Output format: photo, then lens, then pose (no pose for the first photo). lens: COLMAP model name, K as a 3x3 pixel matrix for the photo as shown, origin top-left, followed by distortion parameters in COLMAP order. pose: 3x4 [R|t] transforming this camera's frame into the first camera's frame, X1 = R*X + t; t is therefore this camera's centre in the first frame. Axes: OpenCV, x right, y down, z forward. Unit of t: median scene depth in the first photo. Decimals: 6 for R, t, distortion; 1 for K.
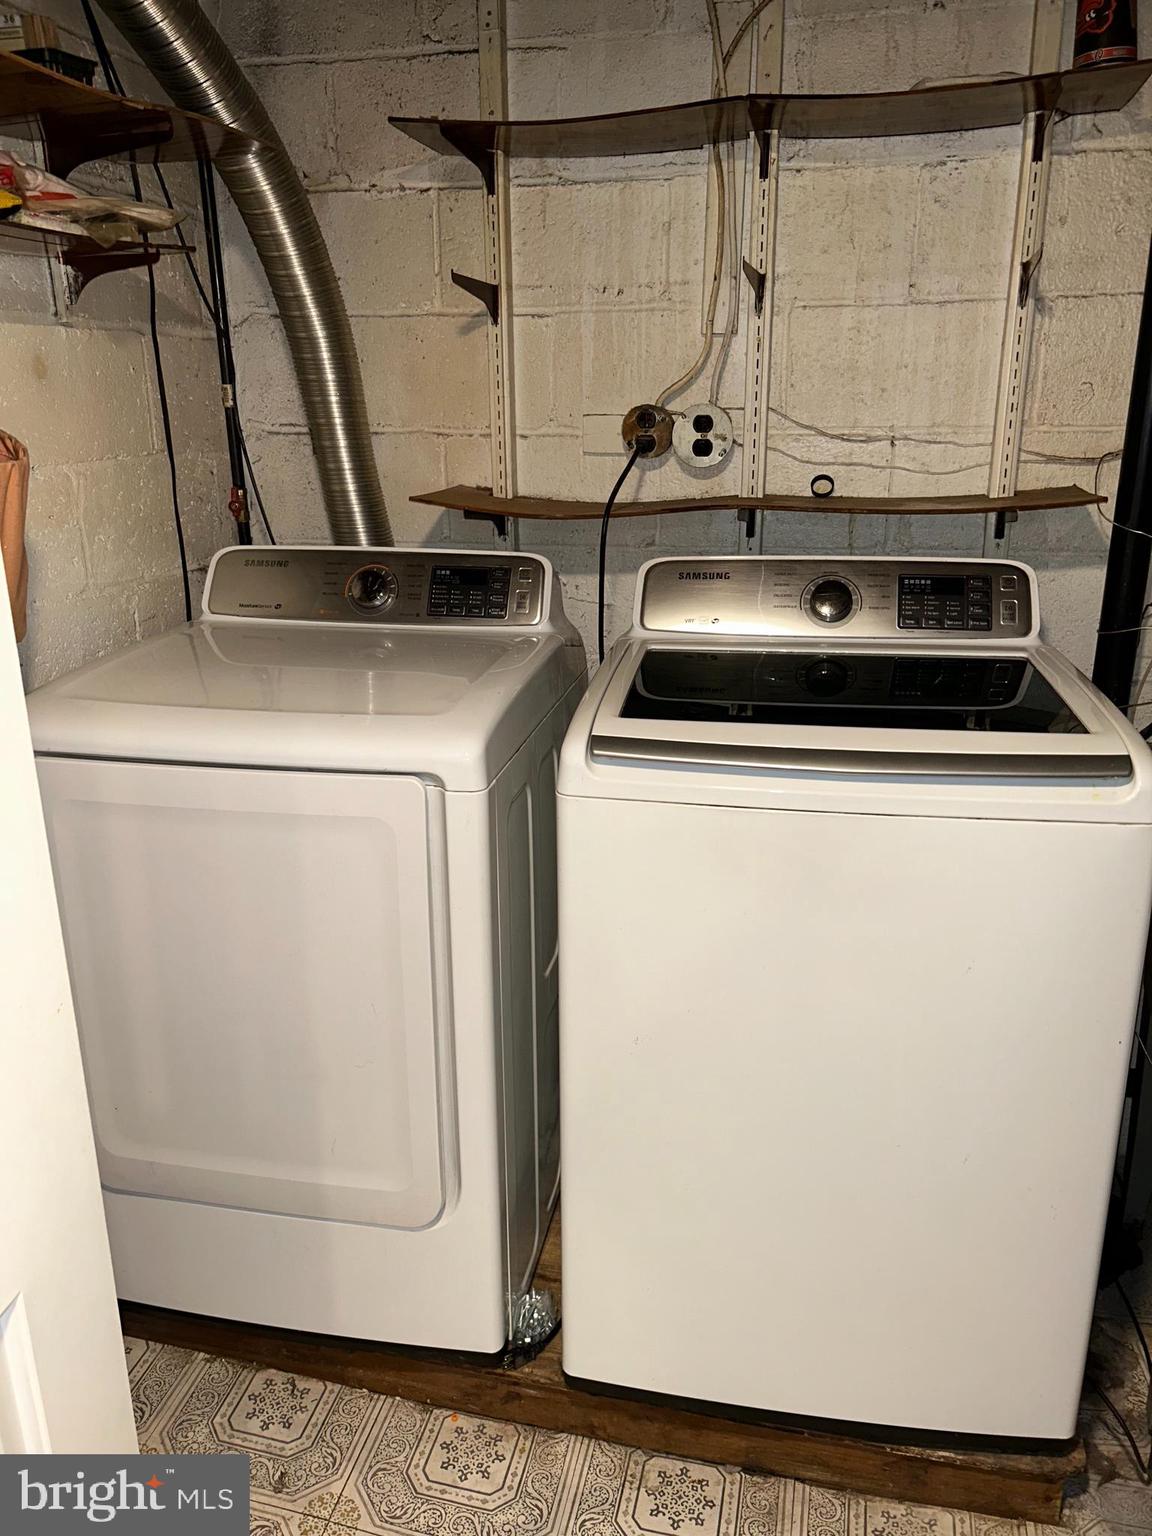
lens RADIAL K [[1157.5, 0, 569.6], [0, 1157.5, 767.3], [0, 0, 1]] dist [0.066471, -0.091615]
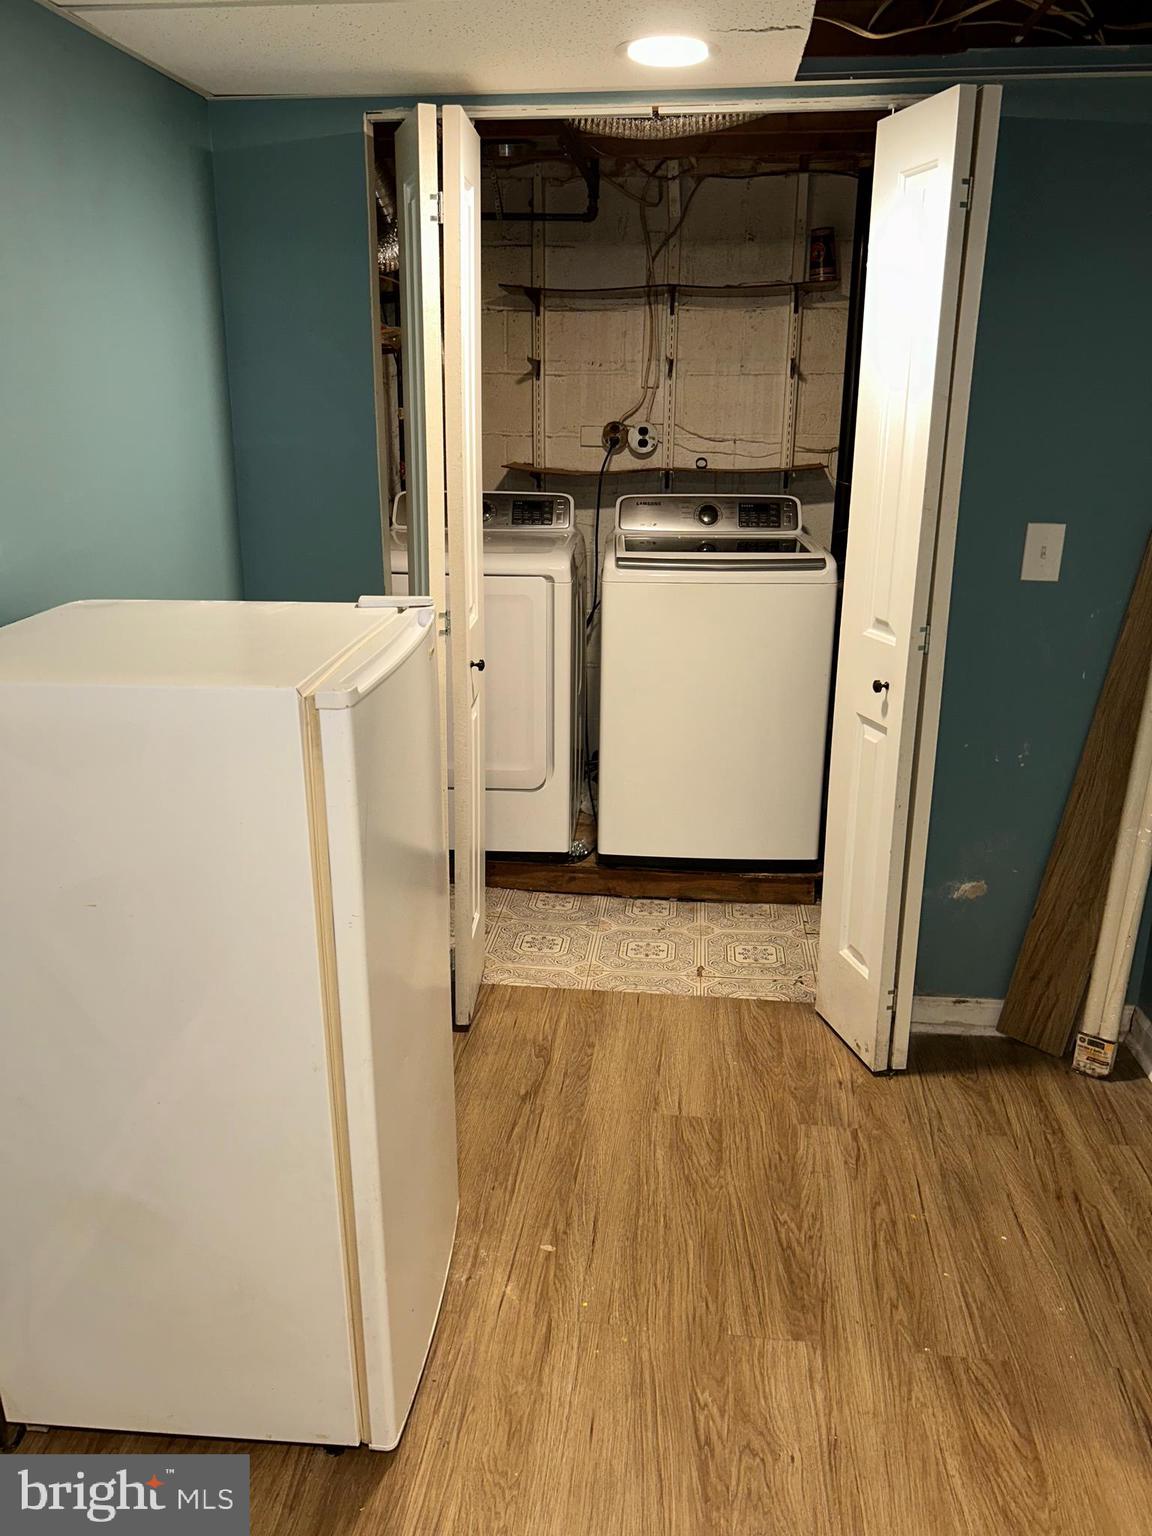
lens RADIAL K [[1157.5, 0, 569.6], [0, 1157.5, 767.3], [0, 0, 1]] dist [0.066471, -0.091615]
pose [[0.993092, -0.020530, 0.115530, -0.266137], [0.021575, 0.999737, -0.007798, 0.310739], [-0.115340, 0.010237, 0.993273, -1.016668]]
